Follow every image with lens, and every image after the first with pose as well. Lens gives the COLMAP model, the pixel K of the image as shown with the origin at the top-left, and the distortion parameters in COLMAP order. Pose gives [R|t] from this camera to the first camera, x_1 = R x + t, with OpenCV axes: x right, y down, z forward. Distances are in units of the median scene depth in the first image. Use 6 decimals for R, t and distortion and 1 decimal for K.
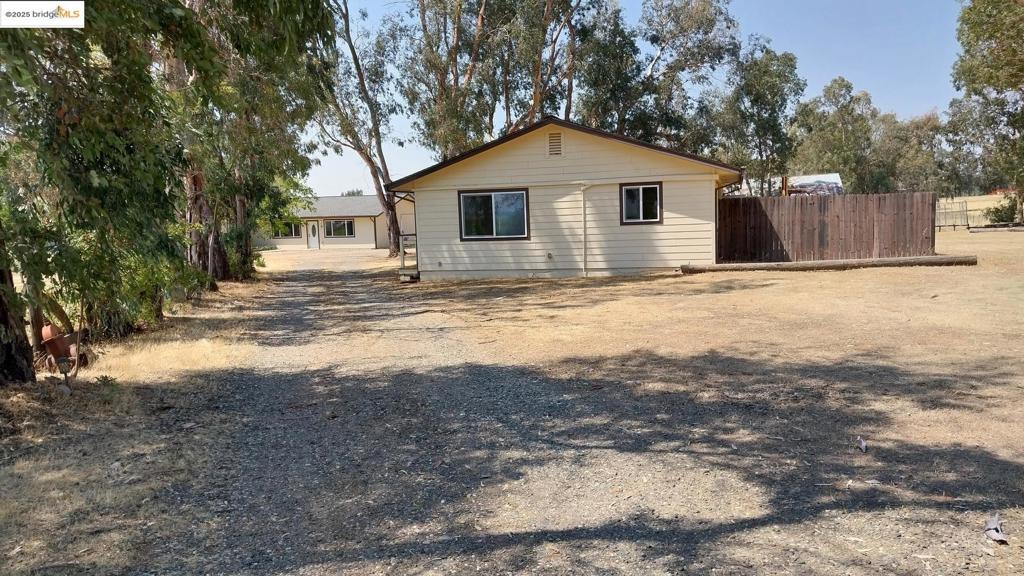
lens RADIAL K [[815.0, 0, 512.0], [0, 815.0, 288.6], [0, 0, 1]] dist [0.051987, -0.084327]
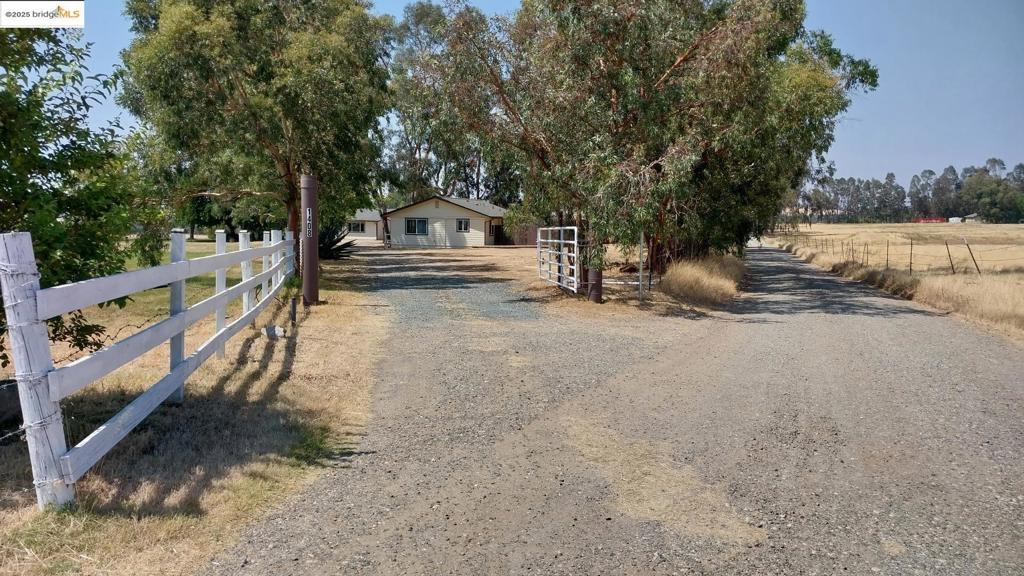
lens RADIAL K [[815.0, 0, 511.9], [0, 815.0, 288.1], [0, 0, 1]] dist [0.051987, -0.084327]
pose [[0.999073, 0.043005, 0.001702, 0.341704], [-0.042998, 0.999066, -0.004209, 0.136330], [-0.001881, 0.004132, 0.999990, -2.061955]]
